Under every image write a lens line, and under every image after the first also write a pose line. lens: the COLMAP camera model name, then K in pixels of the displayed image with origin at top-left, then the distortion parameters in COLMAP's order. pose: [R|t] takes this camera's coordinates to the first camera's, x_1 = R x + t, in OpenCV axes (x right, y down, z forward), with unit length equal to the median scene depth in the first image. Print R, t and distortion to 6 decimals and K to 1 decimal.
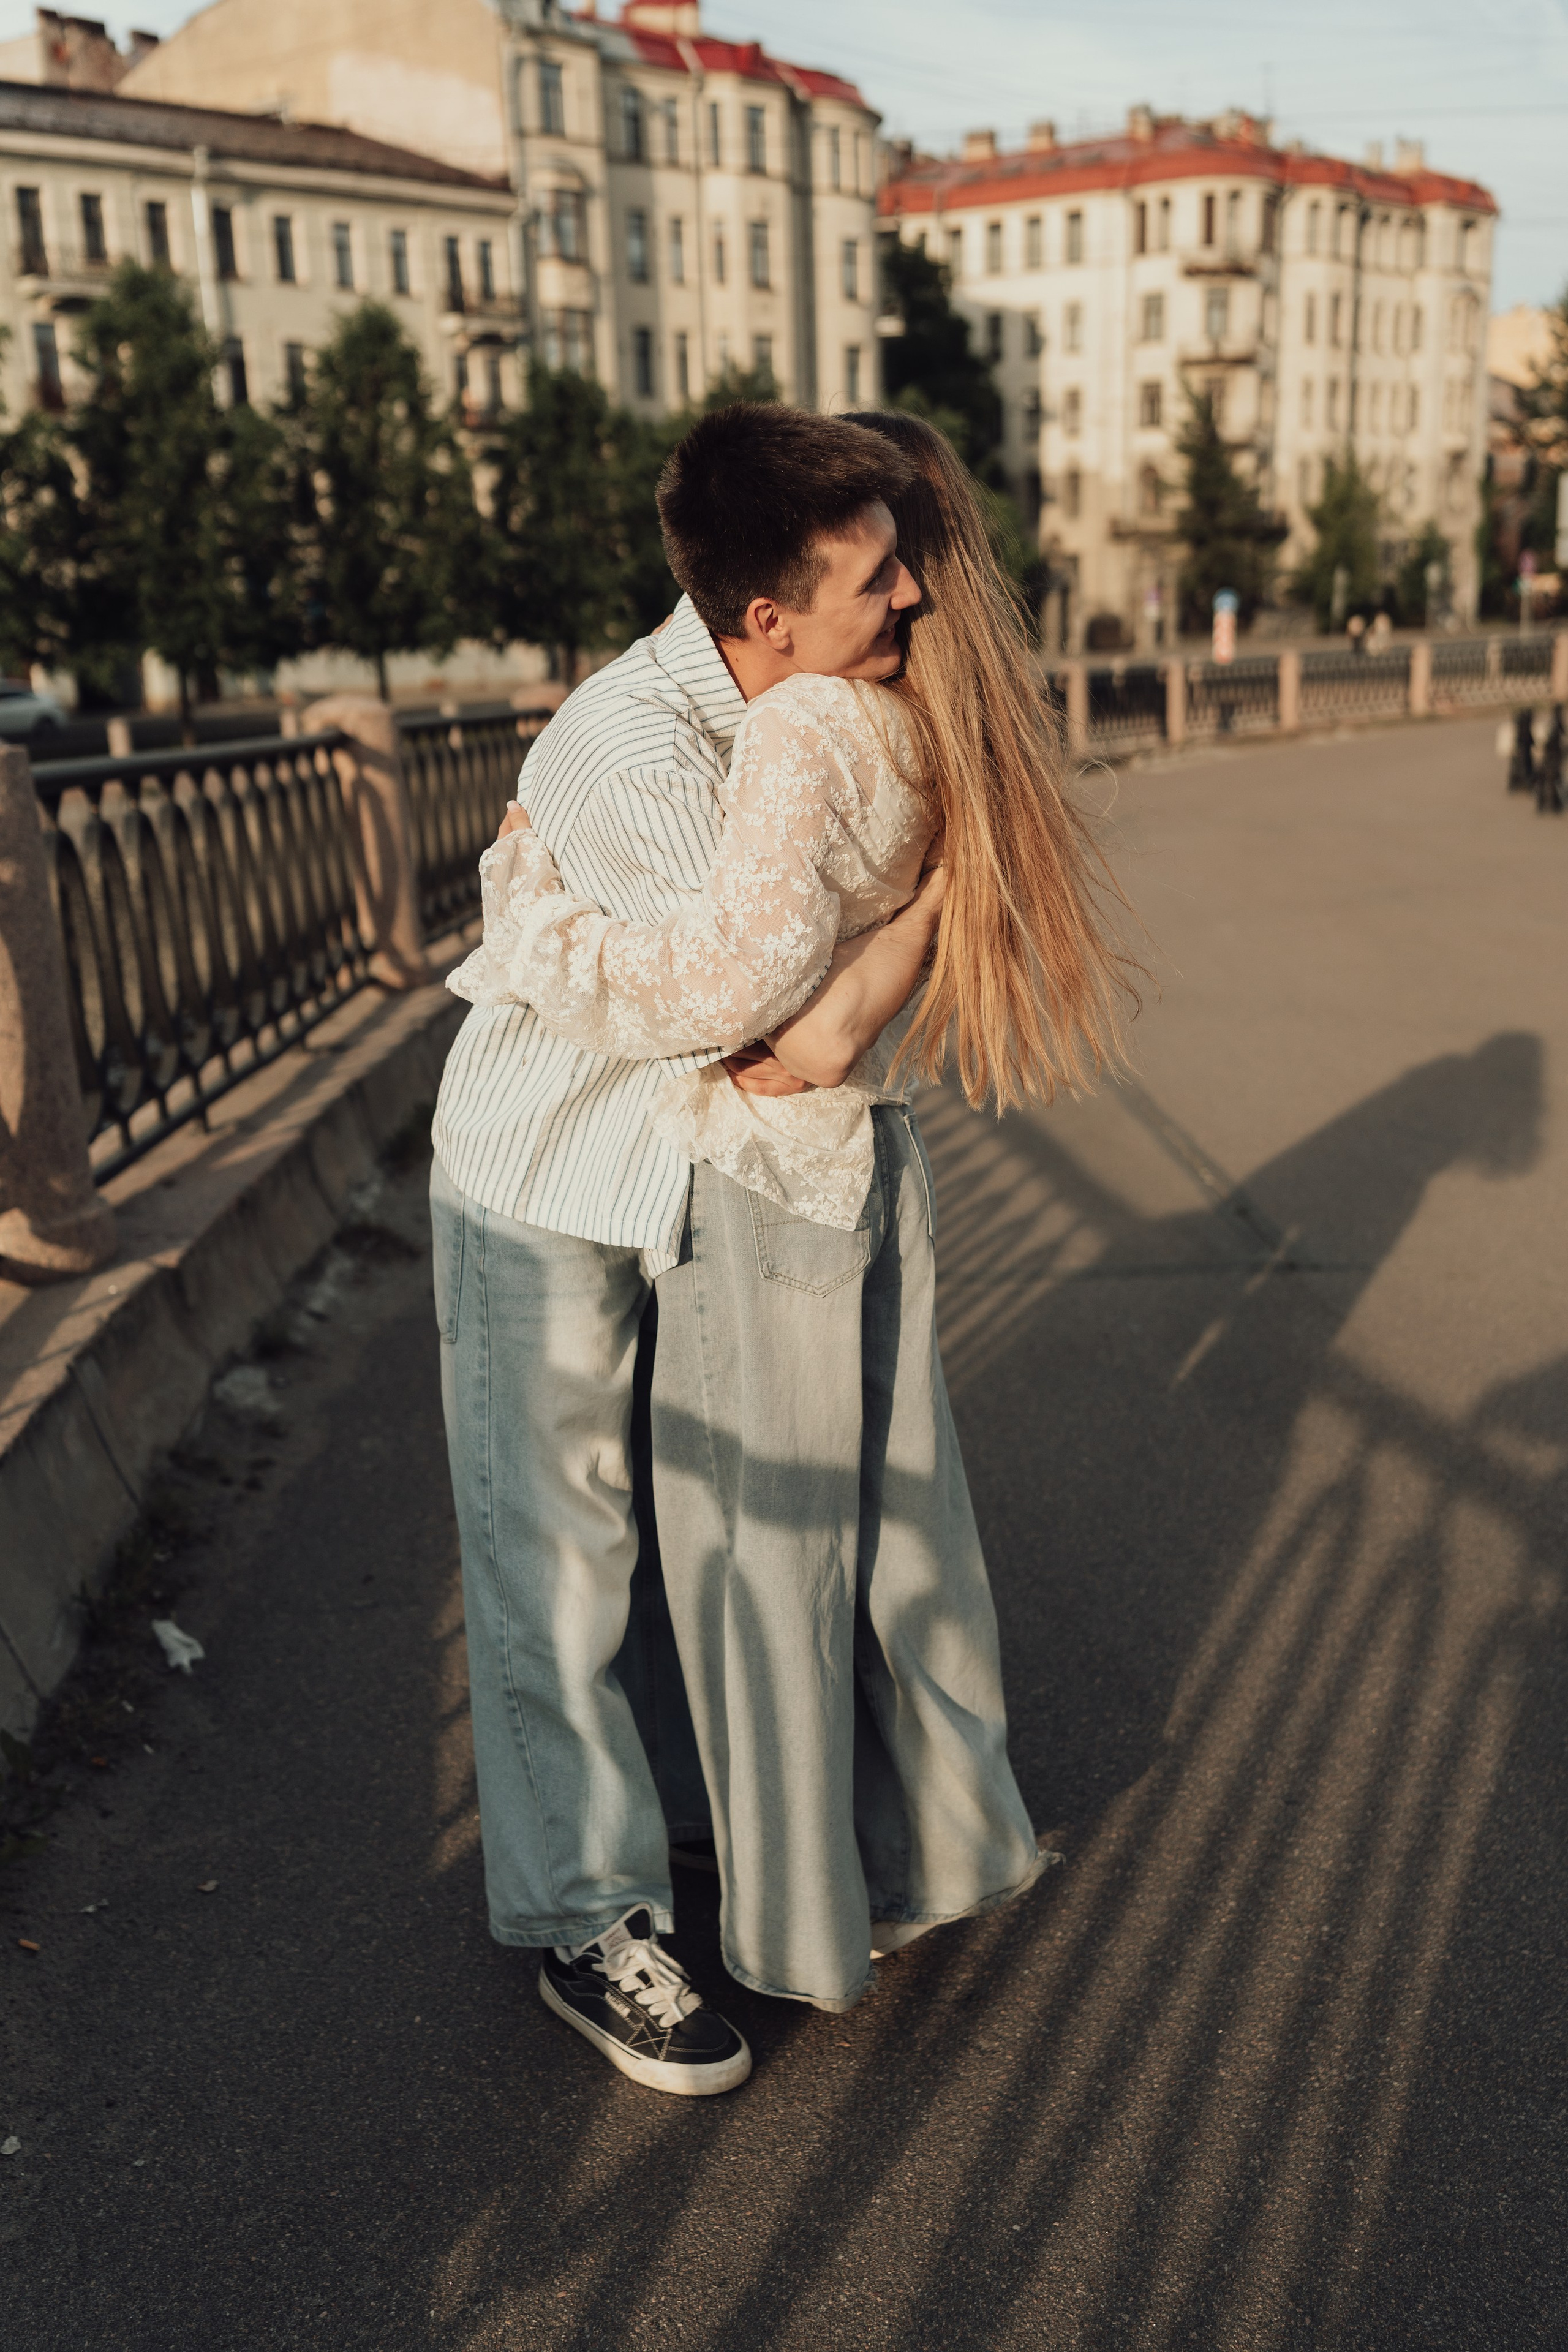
lens RADIAL K [[2195.5, 0, 783.7], [0, 2195.5, 1179.1], [0, 0, 1]] dist [0.111492, -0.121216]
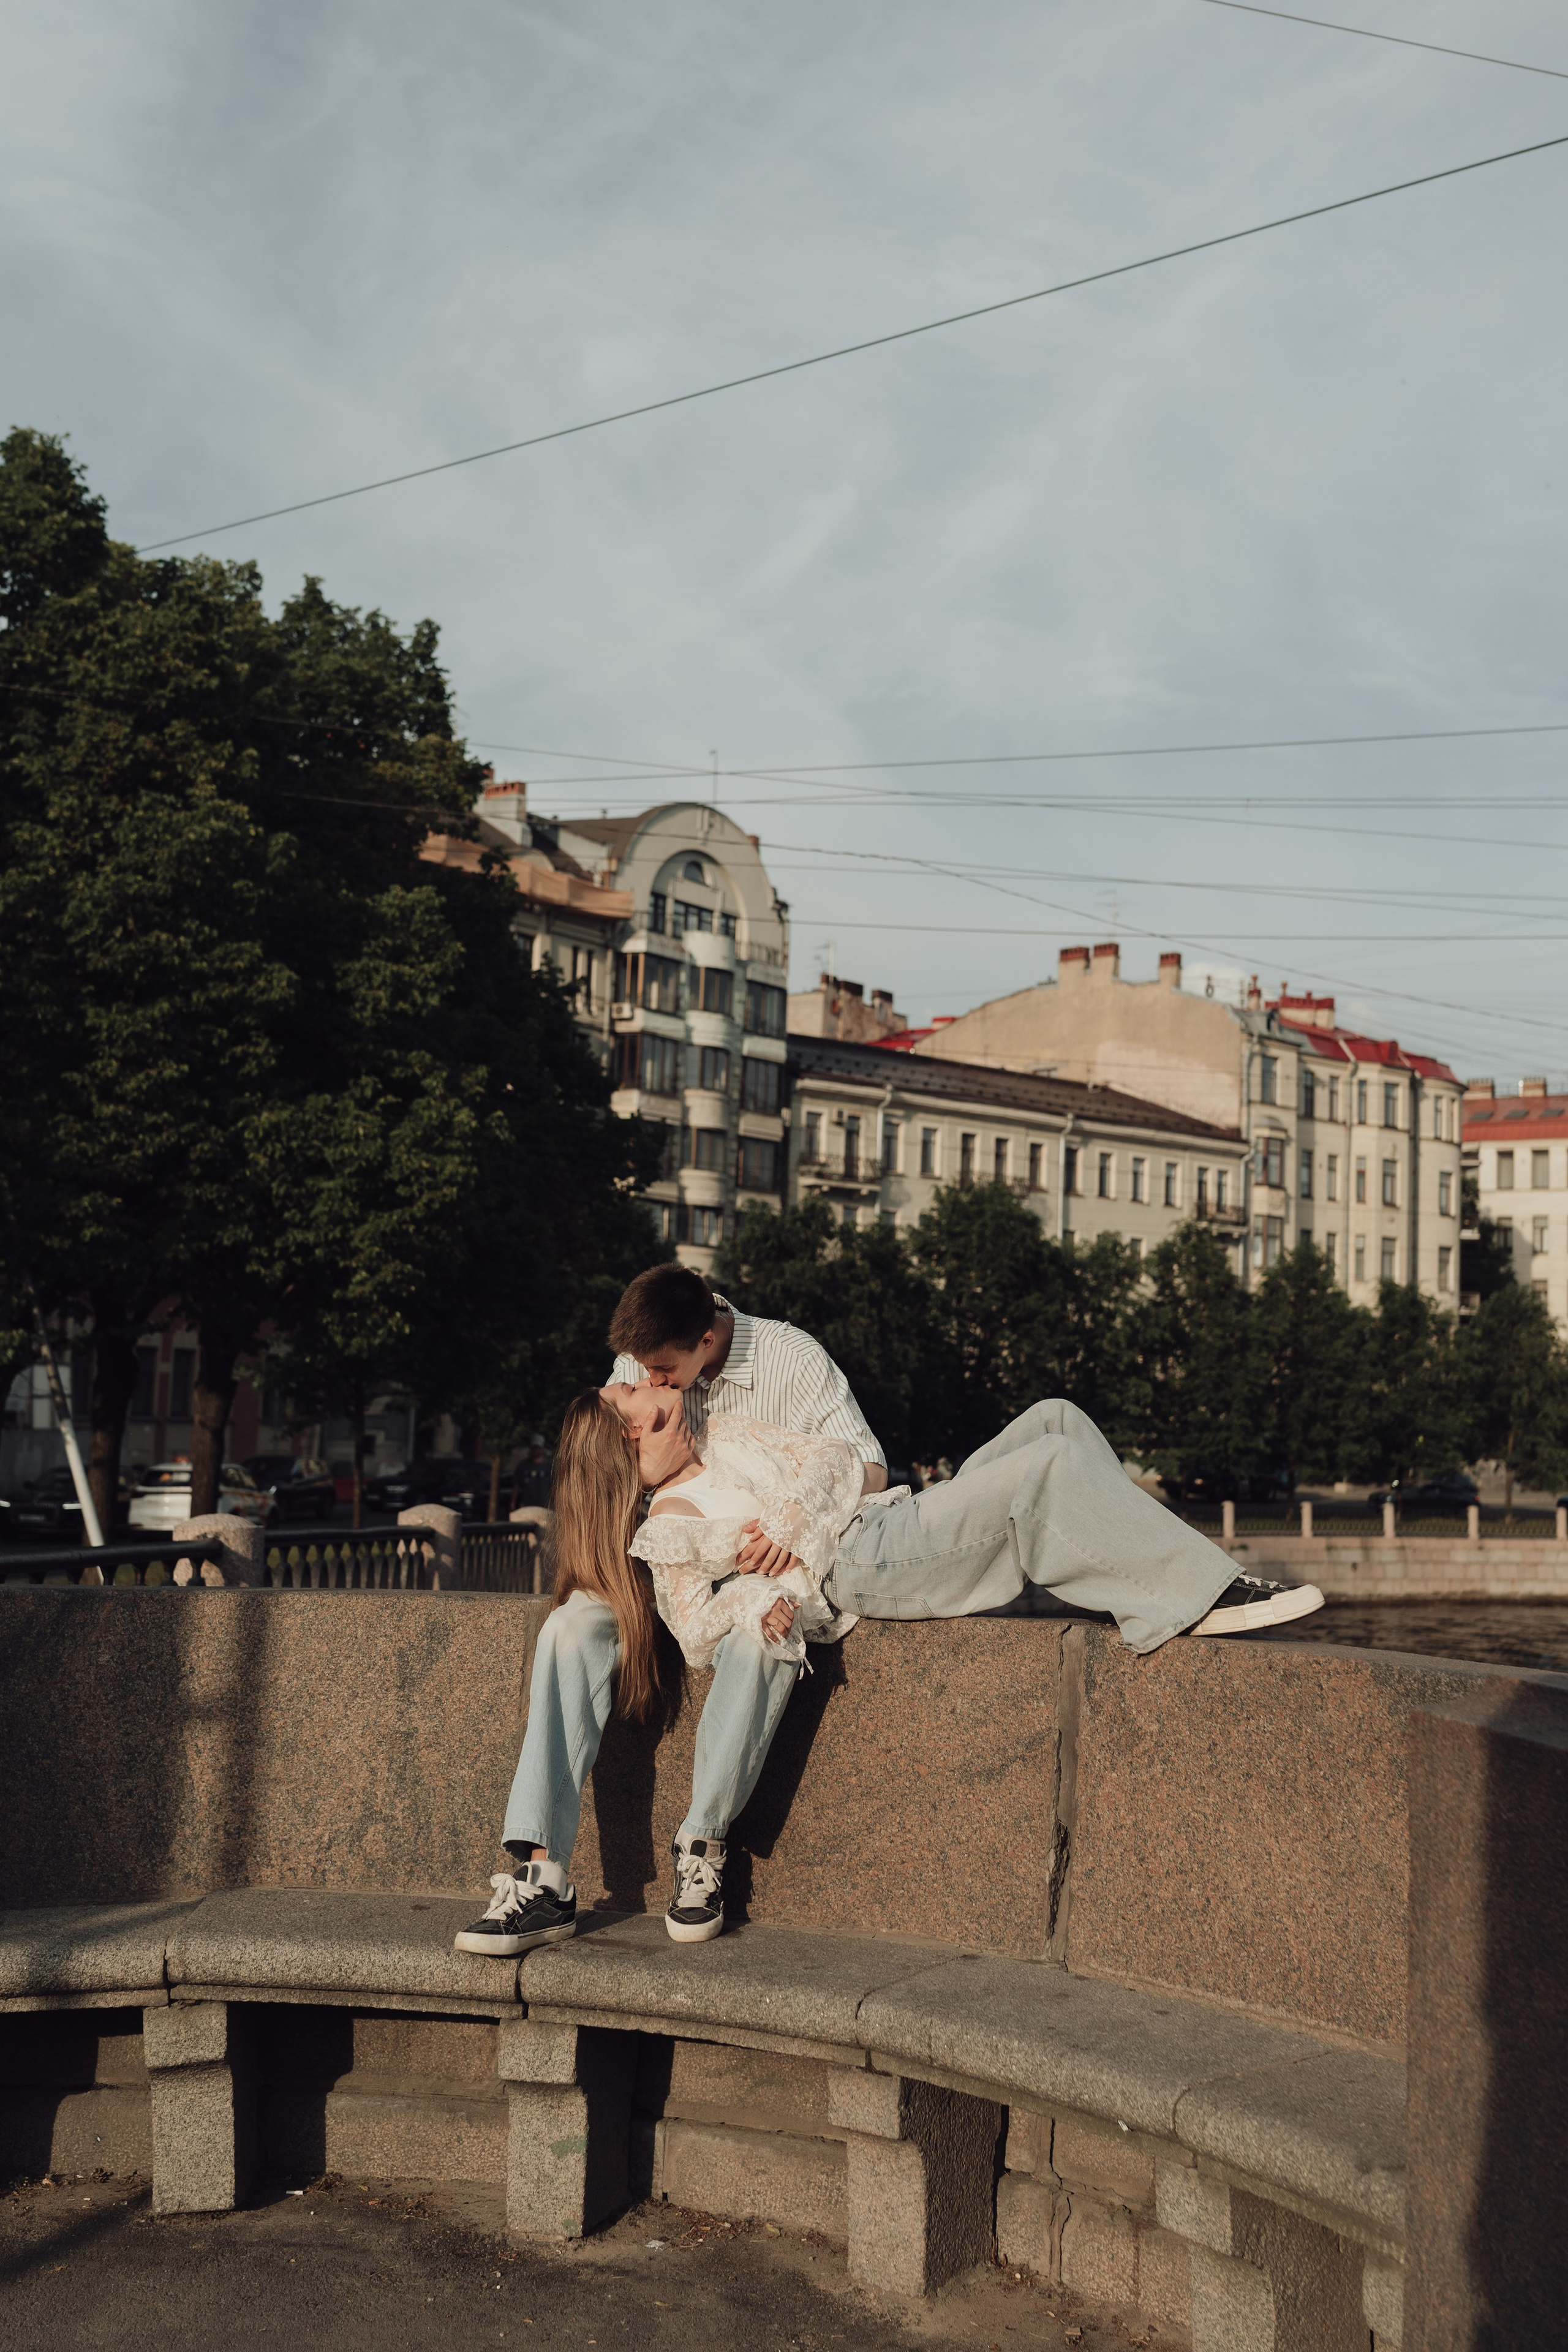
lens RADIAL K [[2265.6, 0, 789.8], [0, 2265.6, 1168.7], [0, 0, 1]] dist [0.117677, -0.114896]
pose [[0.992220, 0.065438, -0.105910, -0.286651], [-0.097956, 0.935399, -0.339755, 0.095741], [0.076836, 0.347486, 0.934532, -0.388019]]
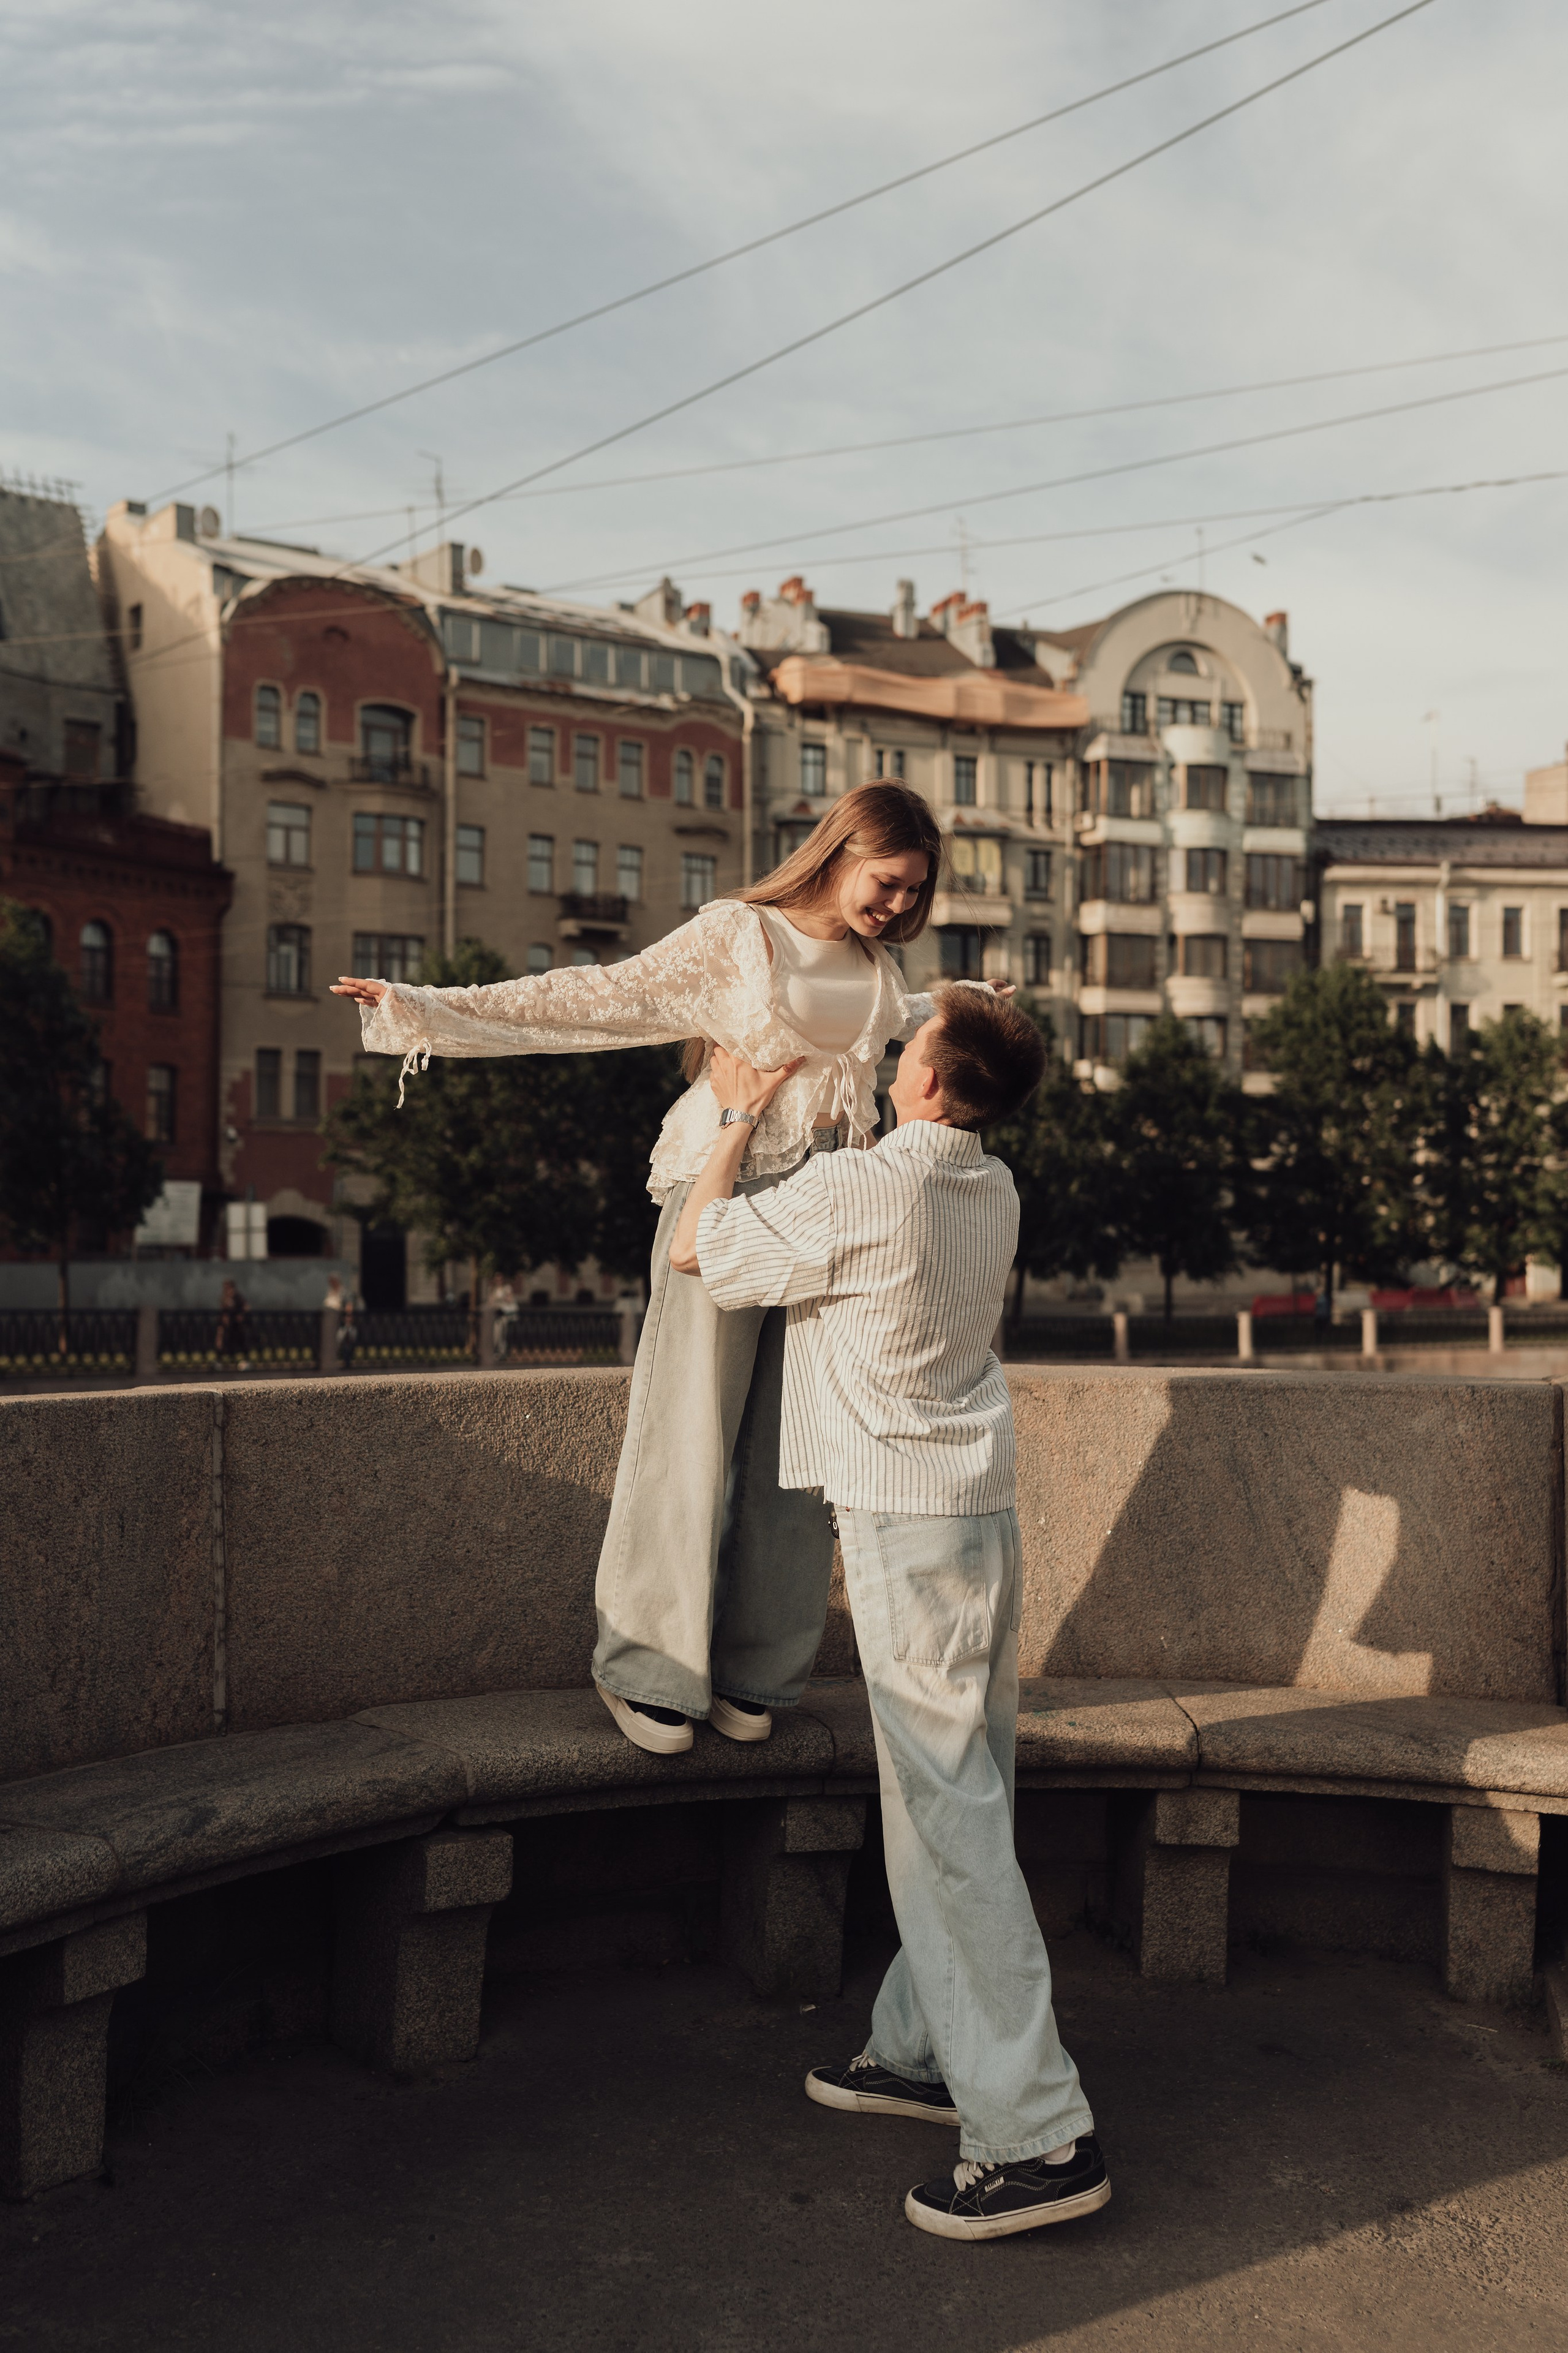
lens RADIAL K [[2266.3, 0, 789.8], [0, 2266.3, 1169.2], [0, 0, 1]] dist [0.117677, -0.114896]
pose [[0.826842, 0.023504, -0.561943, 0.042839], [-0.168536, 0.963569, -0.207680, 0.058633], [0.536589, 0.266426, 0.800681, -0.270743]]
